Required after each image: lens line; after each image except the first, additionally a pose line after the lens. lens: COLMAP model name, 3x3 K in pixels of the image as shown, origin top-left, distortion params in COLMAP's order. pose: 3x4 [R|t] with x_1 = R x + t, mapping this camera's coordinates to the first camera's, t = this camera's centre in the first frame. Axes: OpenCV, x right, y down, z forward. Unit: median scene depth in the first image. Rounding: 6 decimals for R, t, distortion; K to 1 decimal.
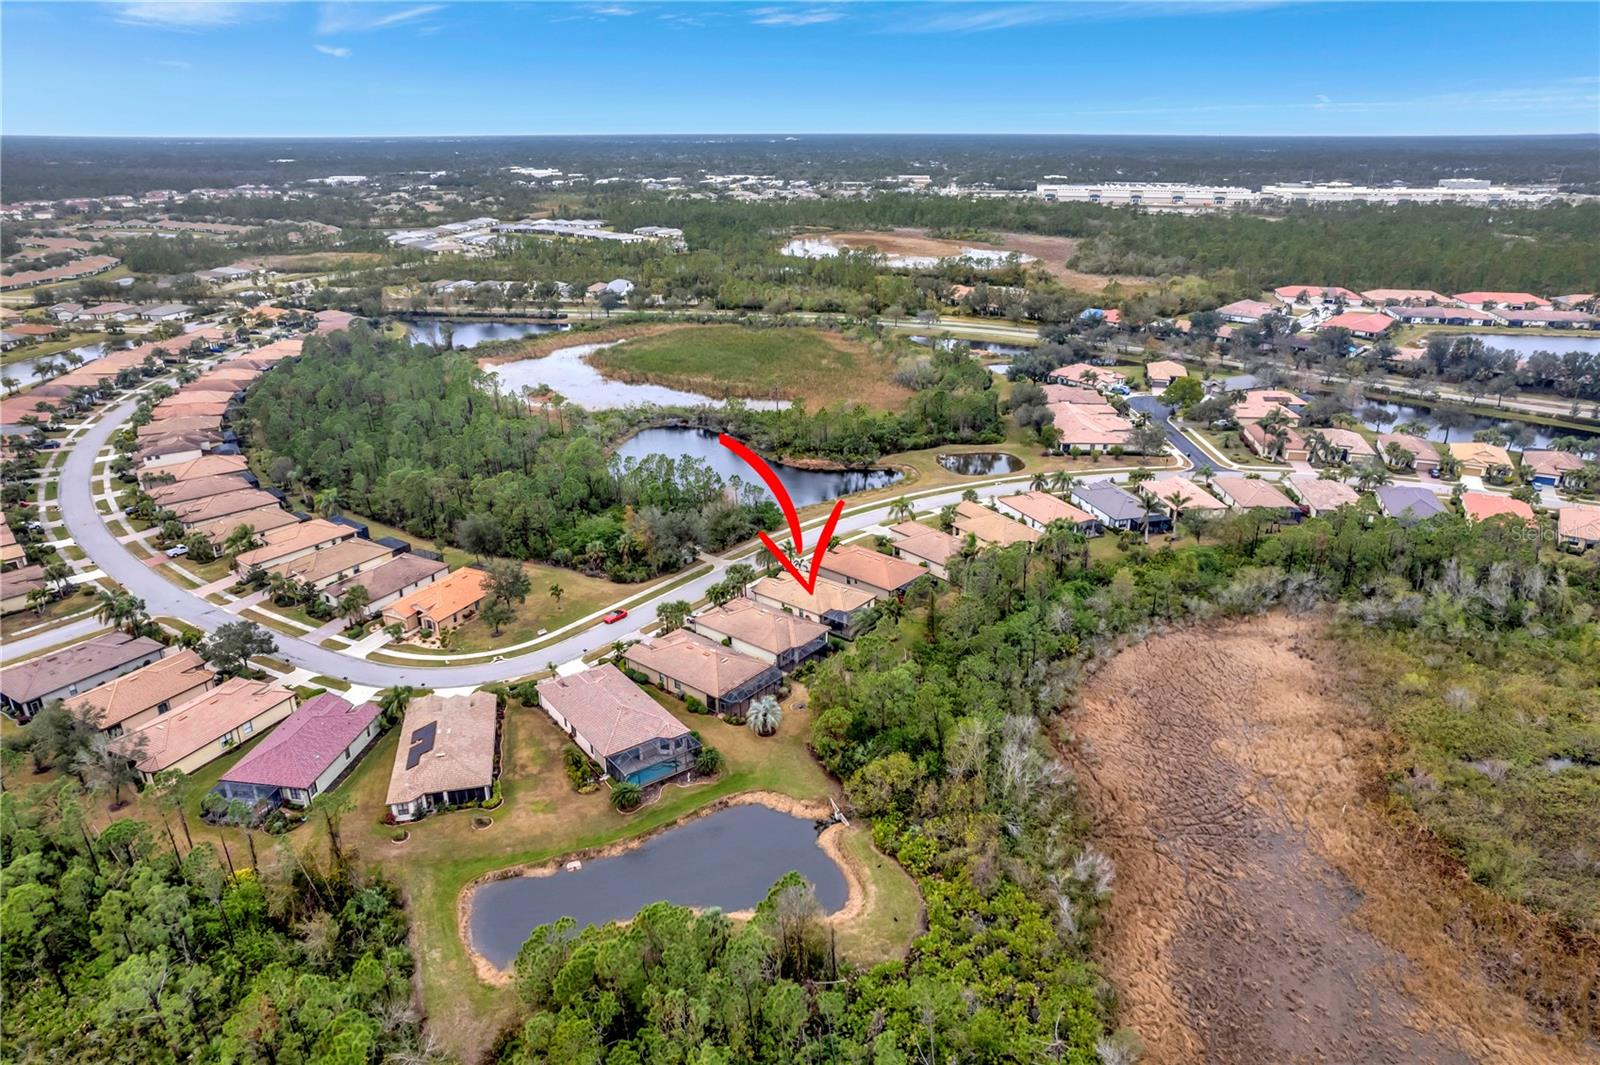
lens RADIAL K [[1030.9, 0, 800.0], [0, 1030.9, 532.5], [0, 0, 1]] dist [-0.002143, 0.000331]
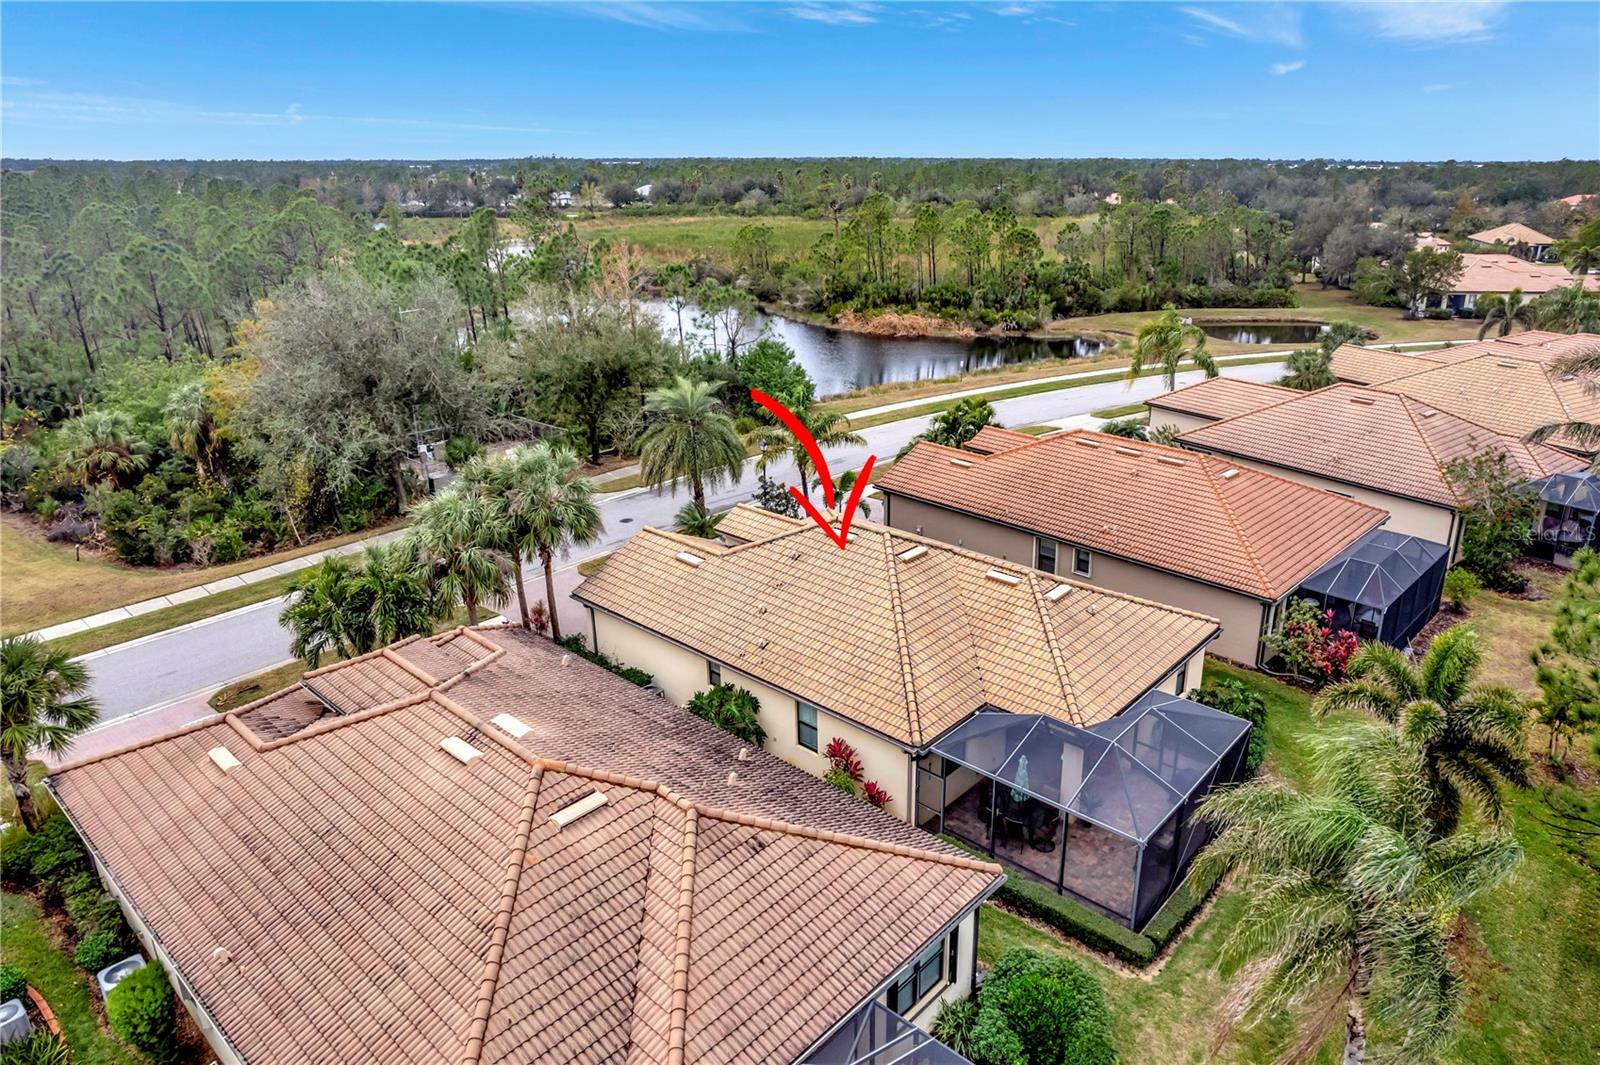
lens RADIAL K [[1030.9, 0, 800.0], [0, 1030.9, 532.5], [0, 0, 1]] dist [-0.002143, 0.000331]
pose [[0.995268, 0.001829, -0.097151, 0.010878], [-0.003545, 0.999841, -0.017497, 0.031702], [0.097103, 0.017759, 0.995116, 0.538478]]
